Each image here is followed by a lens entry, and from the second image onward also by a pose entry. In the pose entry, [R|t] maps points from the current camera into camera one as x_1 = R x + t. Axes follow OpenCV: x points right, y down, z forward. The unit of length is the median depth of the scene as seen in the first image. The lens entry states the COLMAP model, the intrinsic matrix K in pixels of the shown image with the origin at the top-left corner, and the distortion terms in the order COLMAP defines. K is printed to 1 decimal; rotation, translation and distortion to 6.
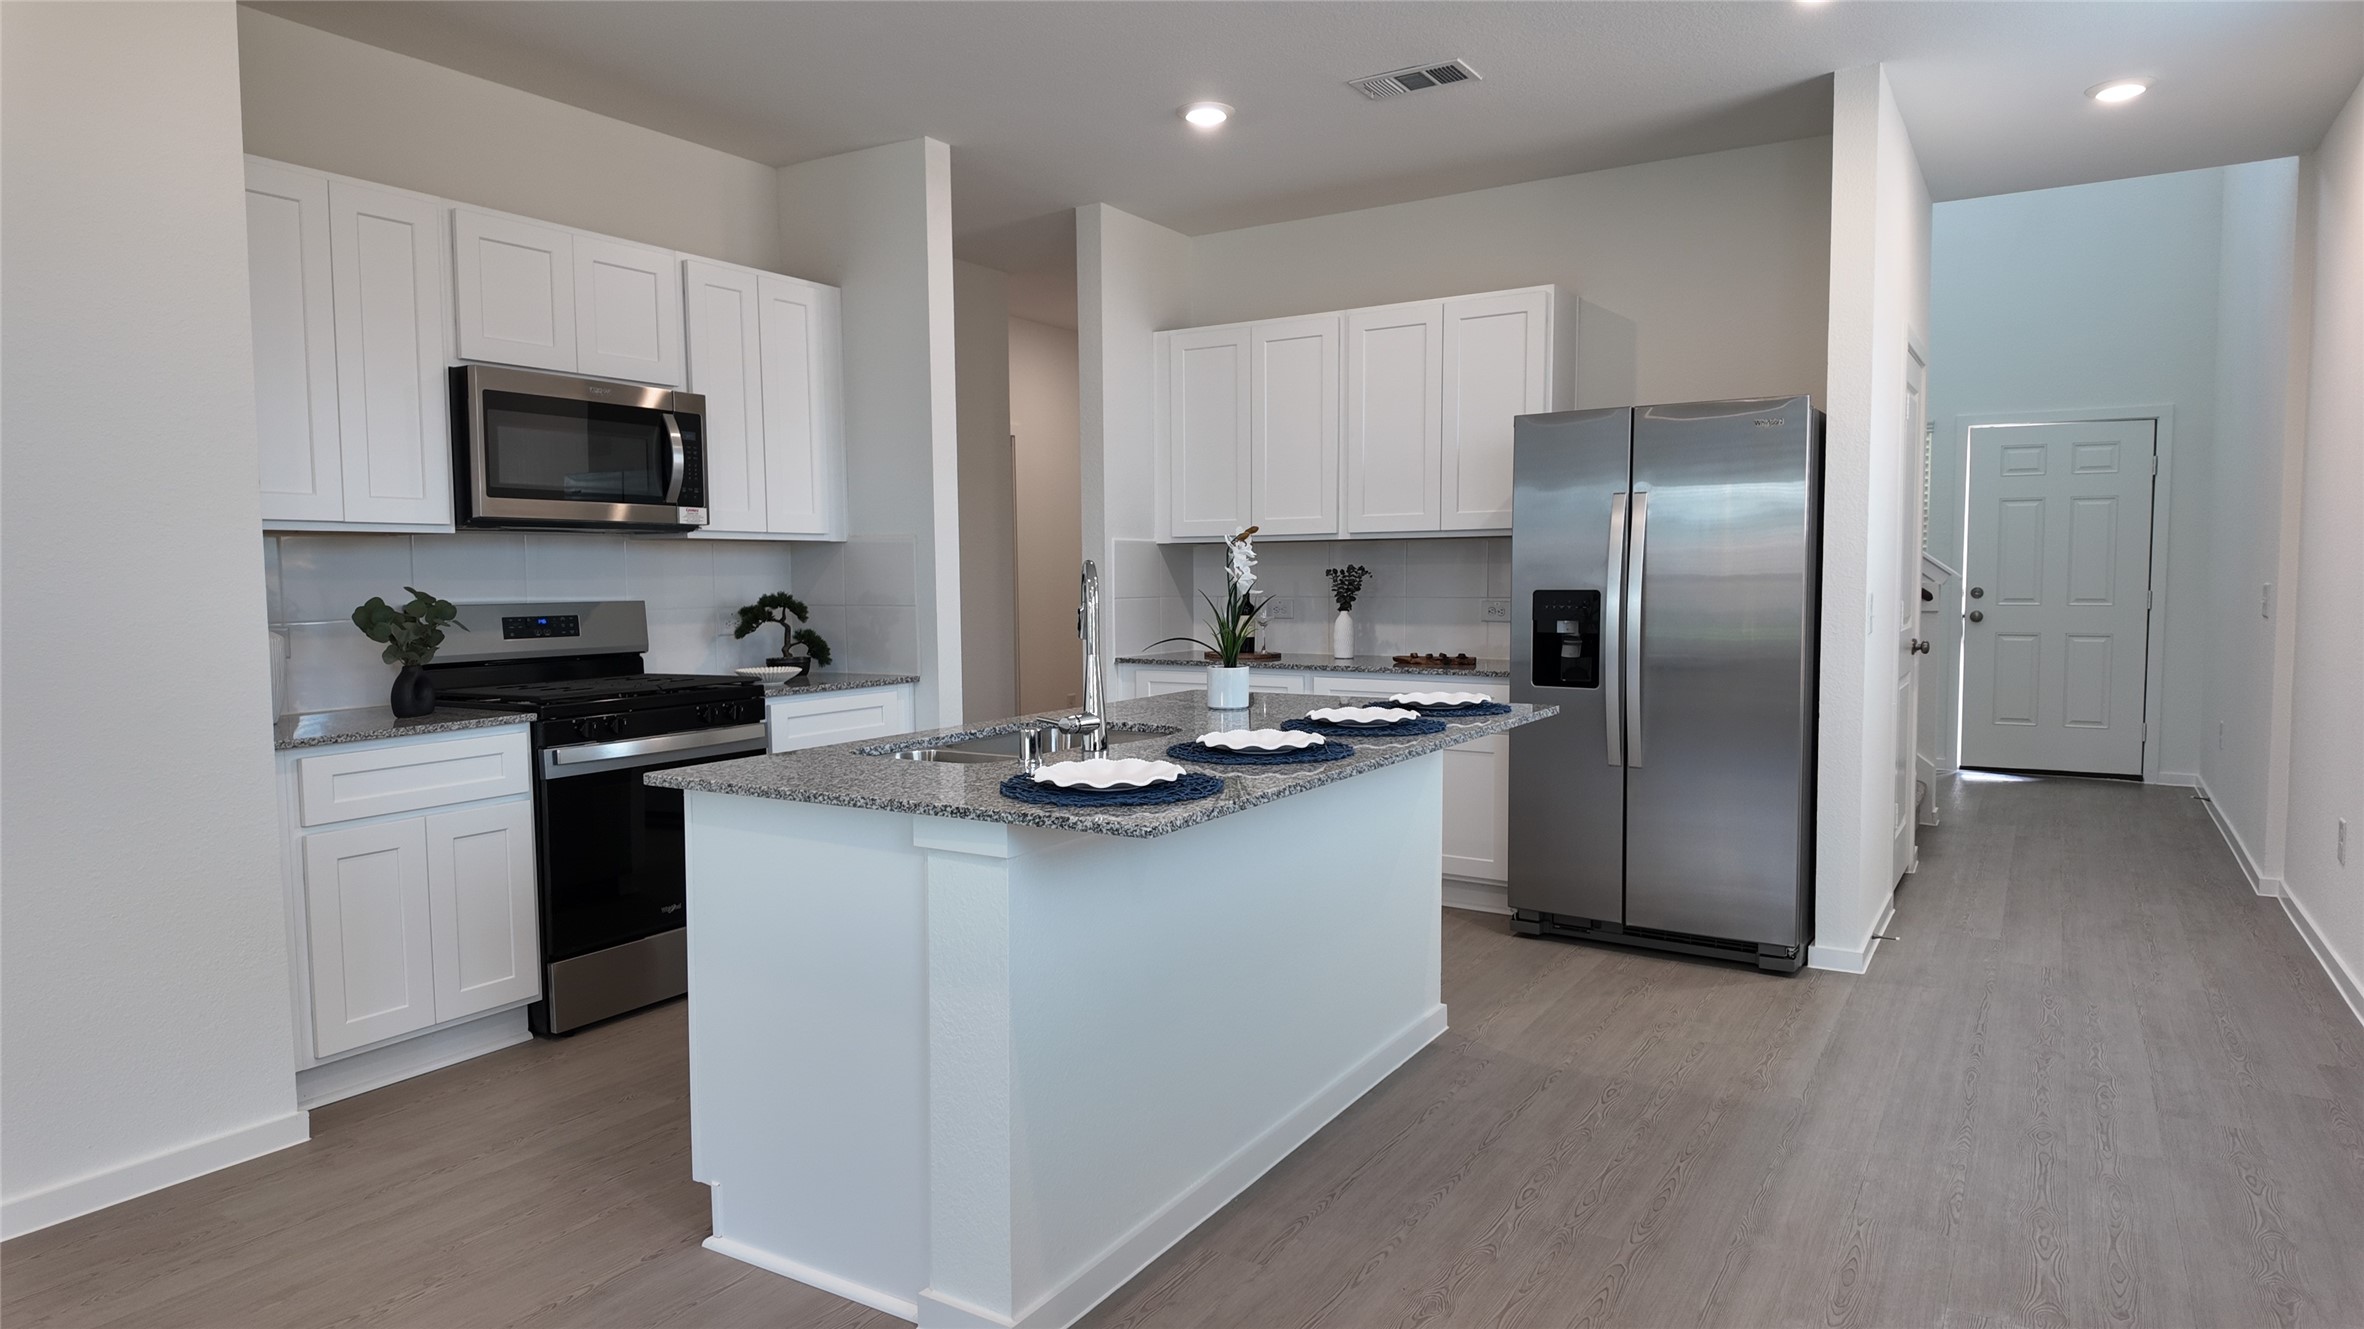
lens RADIAL K [[1373.7, 0, 1198.4], [0, 1373.7, 662.4], [0, 0, 1]] dist [0.012267, -0.011071]
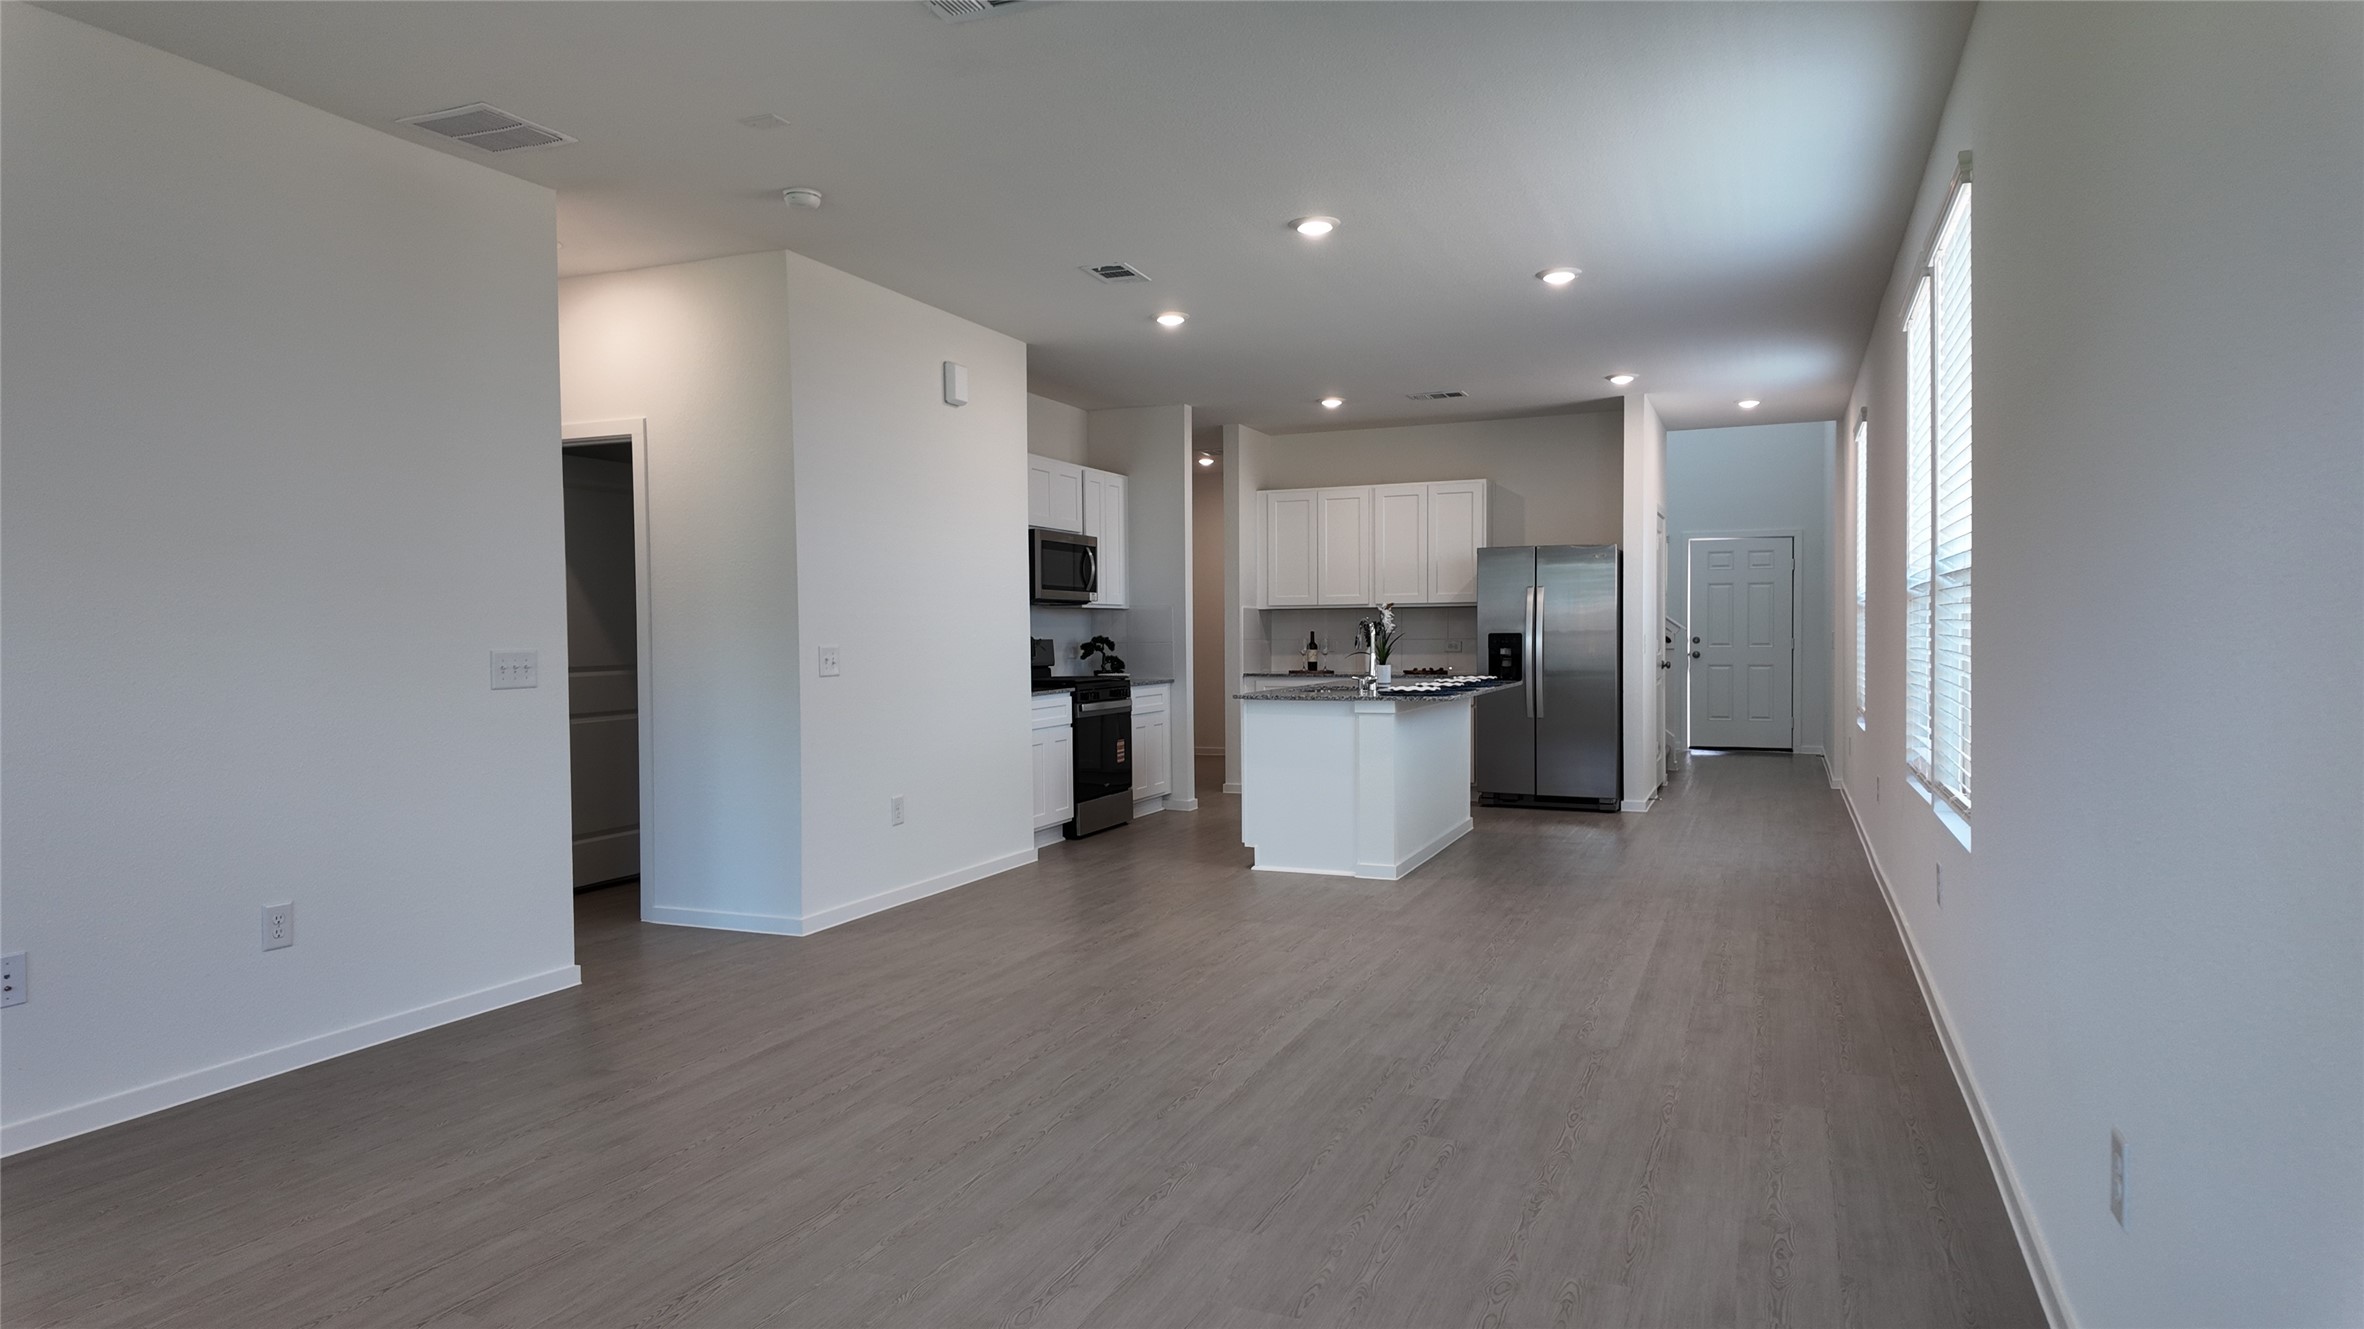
lens RADIAL K [[1373.7, 0, 1166.0], [0, 1373.7, 668.9], [0, 0, 1]] dist [0.012267, -0.011071]
pose [[0.990415, -0.004200, 0.138063, -0.502195], [0.009809, 0.999153, -0.039974, 0.075293], [-0.137778, 0.040945, 0.989616, -0.932909]]
